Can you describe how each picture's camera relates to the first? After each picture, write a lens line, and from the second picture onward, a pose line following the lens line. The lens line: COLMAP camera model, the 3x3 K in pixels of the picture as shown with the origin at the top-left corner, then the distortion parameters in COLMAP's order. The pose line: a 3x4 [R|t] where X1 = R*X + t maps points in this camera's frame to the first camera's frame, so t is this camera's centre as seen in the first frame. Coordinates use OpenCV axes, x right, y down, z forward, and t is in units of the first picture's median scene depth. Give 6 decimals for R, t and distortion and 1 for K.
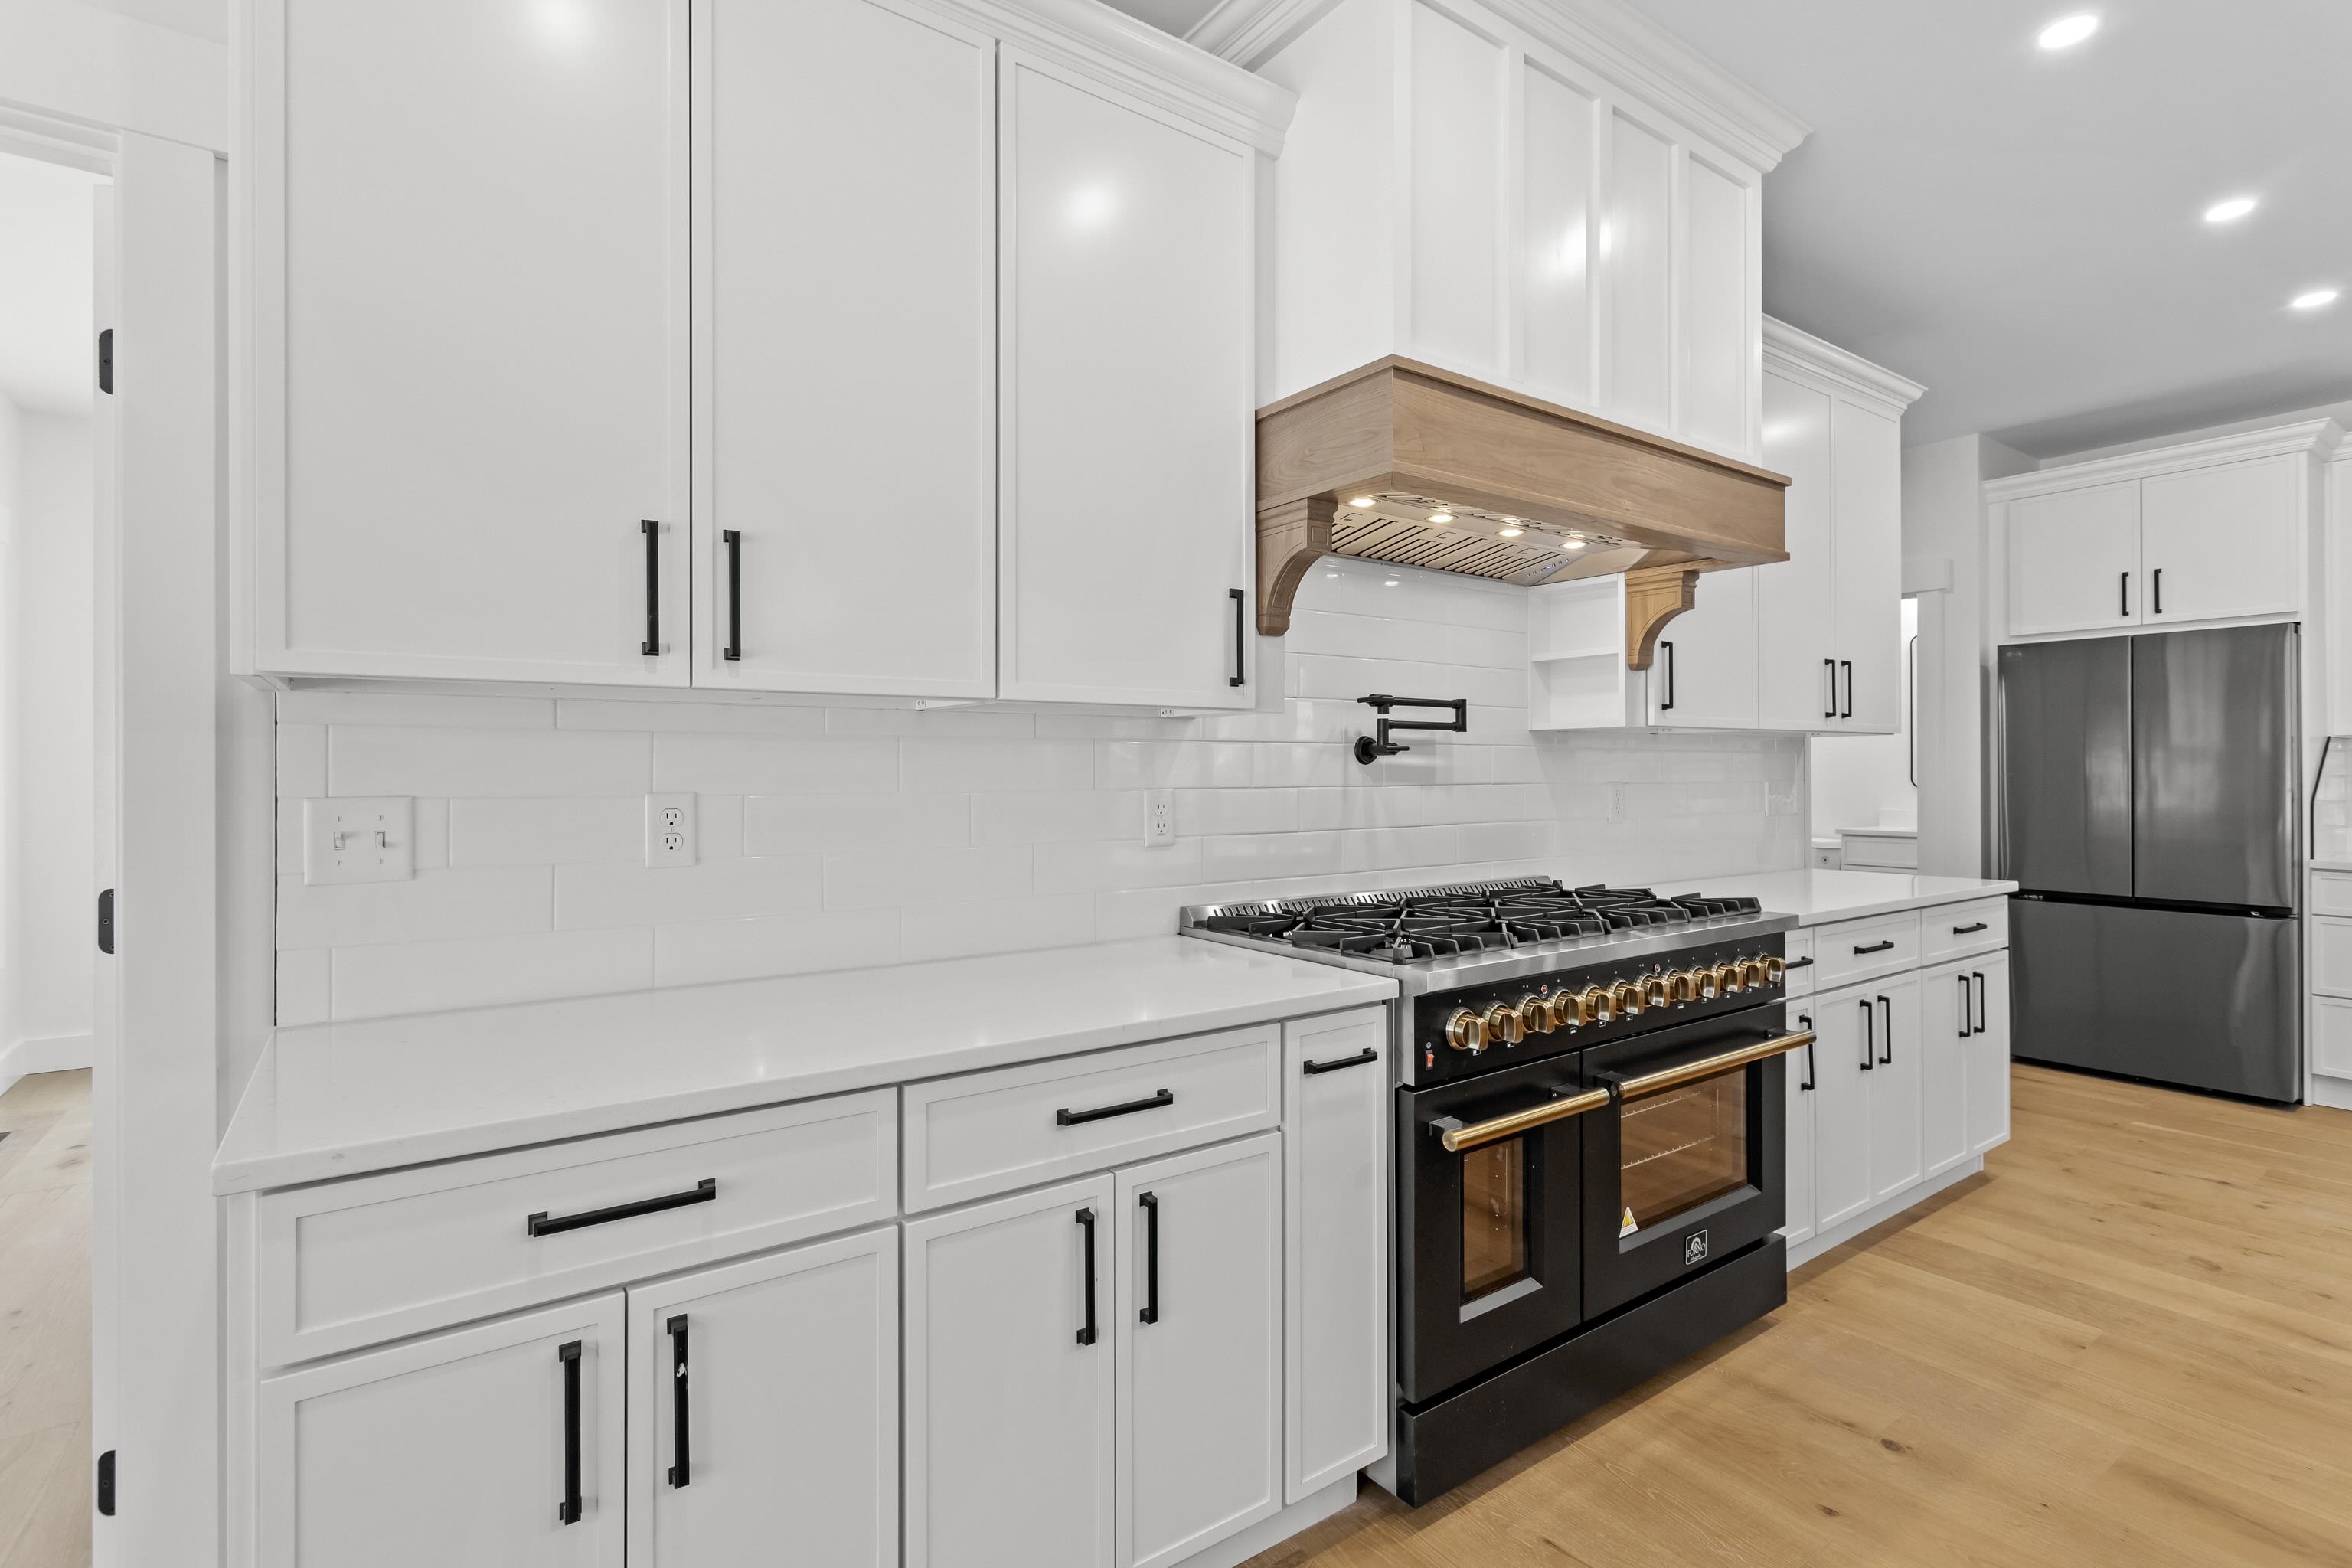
lens RADIAL K [[1109.1, 0, 1184.6], [0, 1109.1, 767.9], [0, 0, 1]] dist [-0.003118, -0.000166]
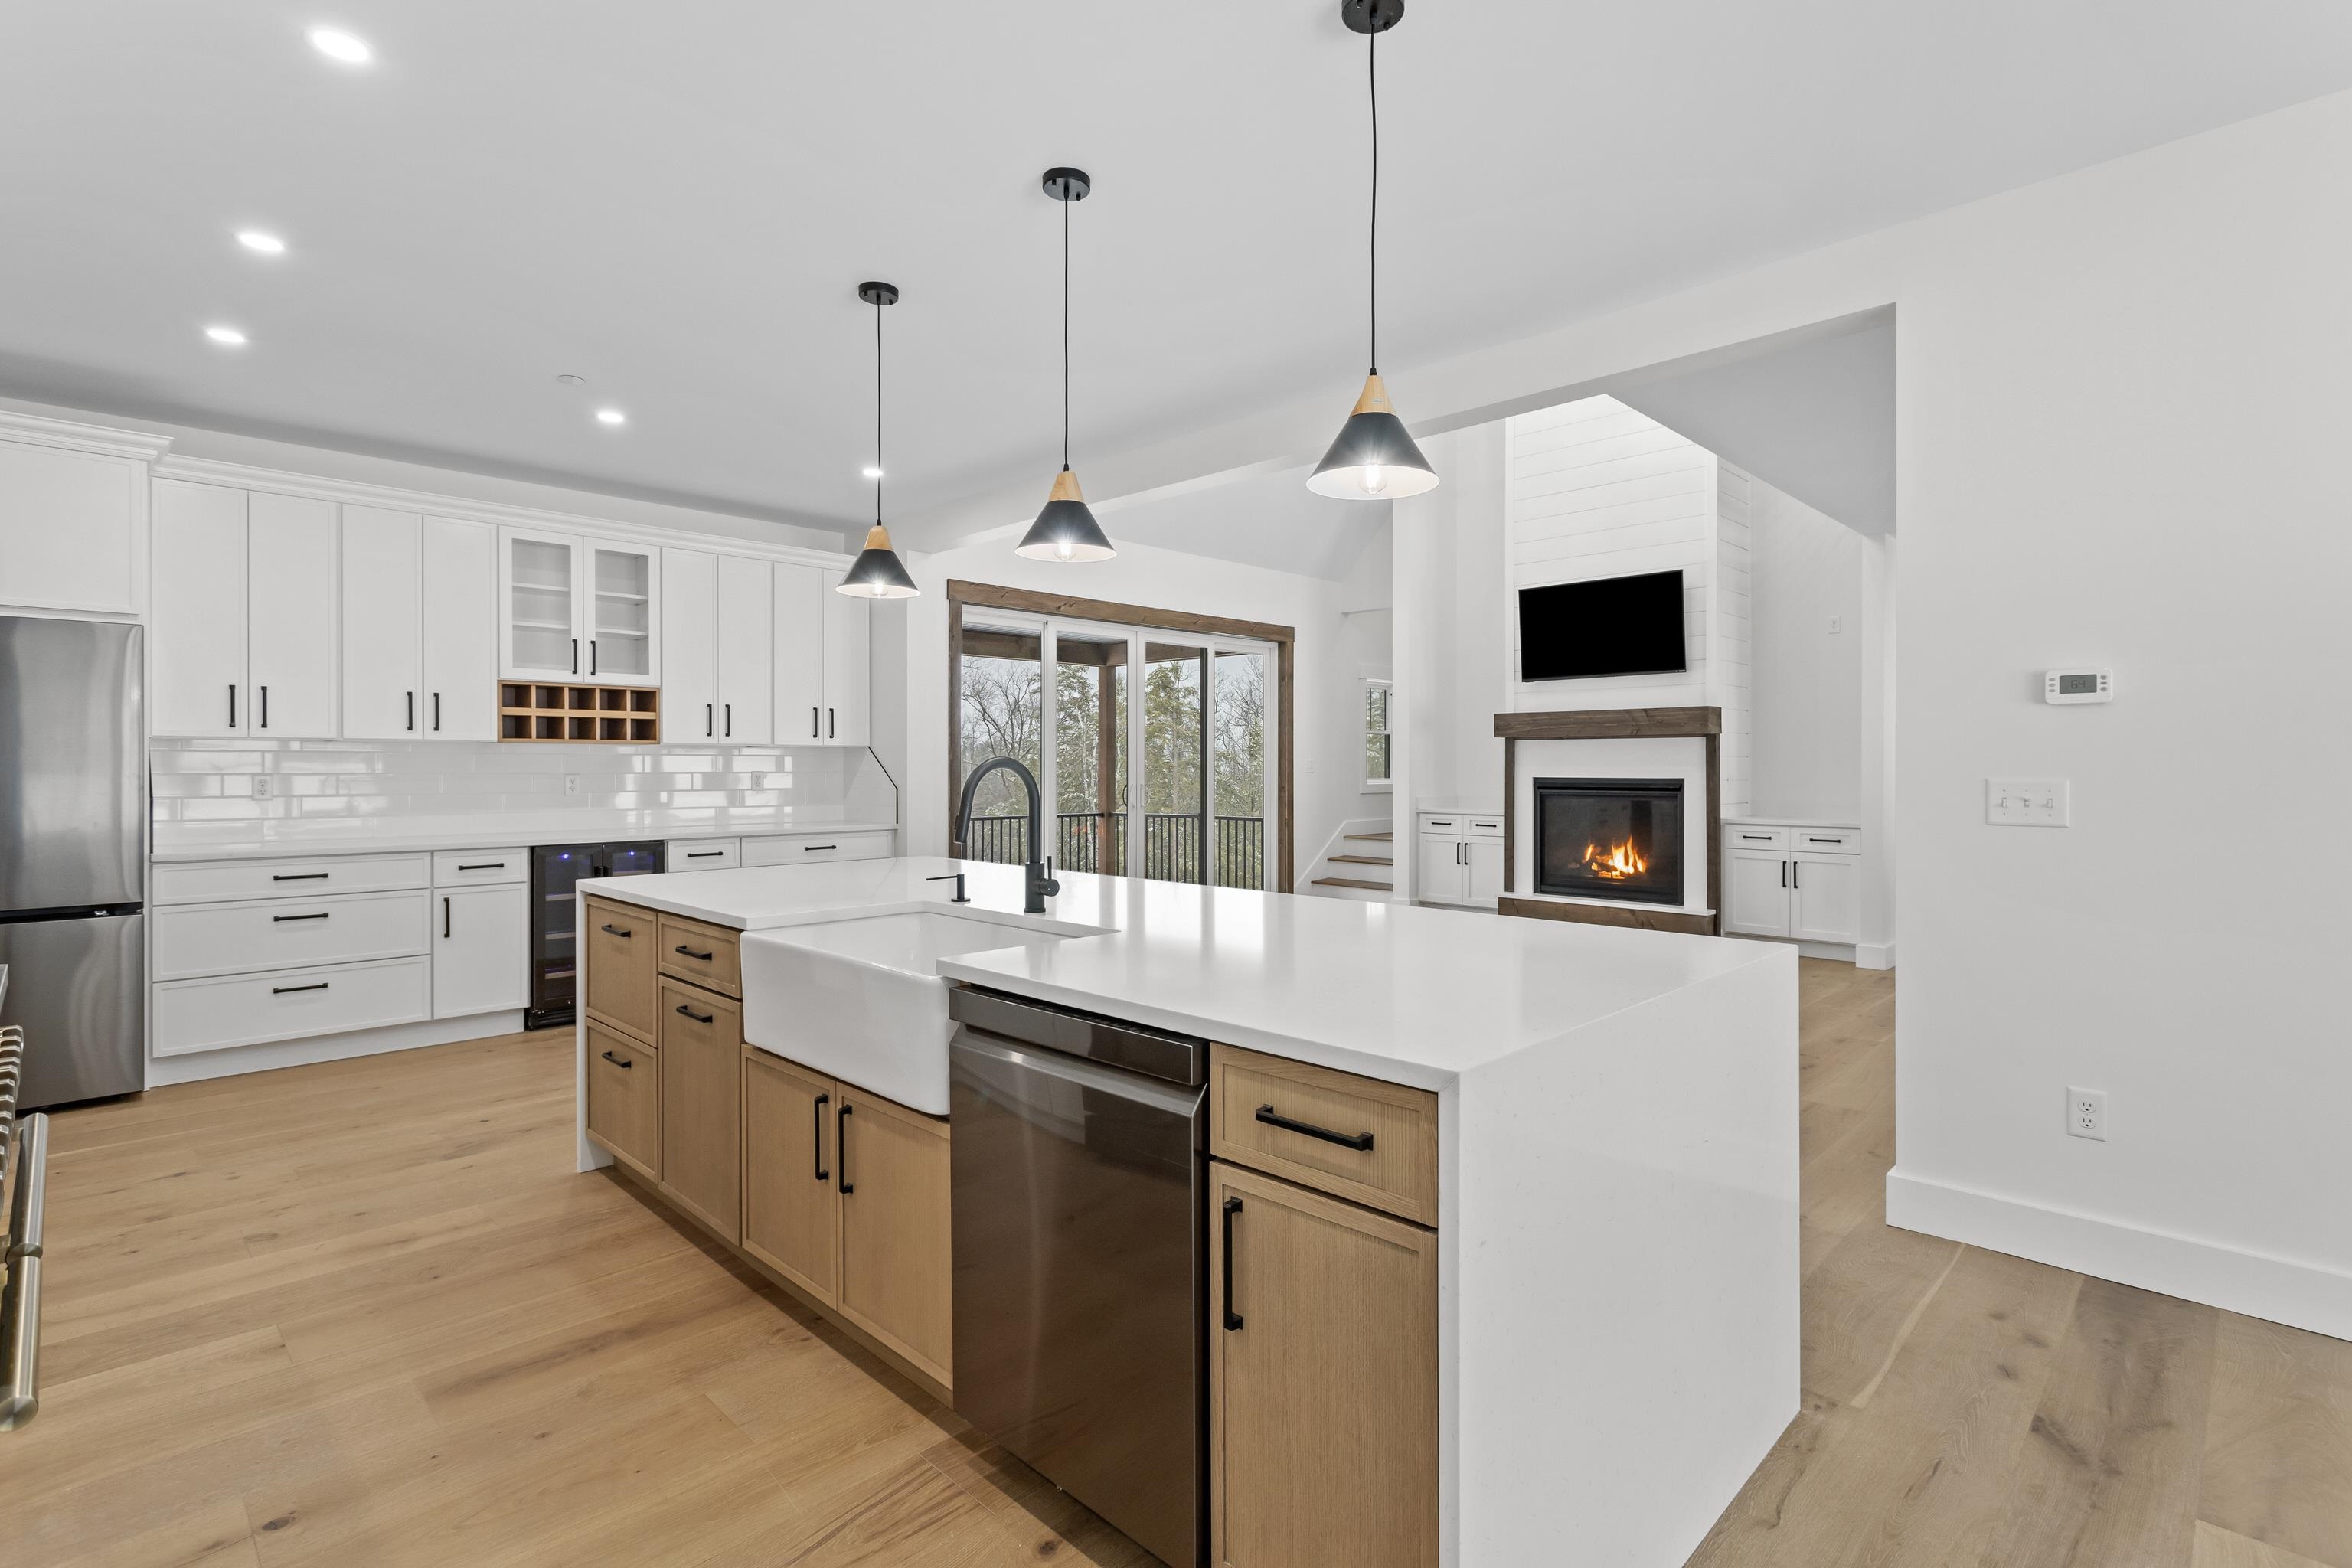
lens RADIAL K [[1109.1, 0, 1193.3], [0, 1109.1, 752.5], [0, 0, 1]] dist [-0.003118, -0.000166]
pose [[-0.165747, 0.012291, 0.986092, -0.265096], [0.001915, 0.999924, -0.012142, 0.003255], [-0.986166, -0.000125, -0.165758, 0.304601]]
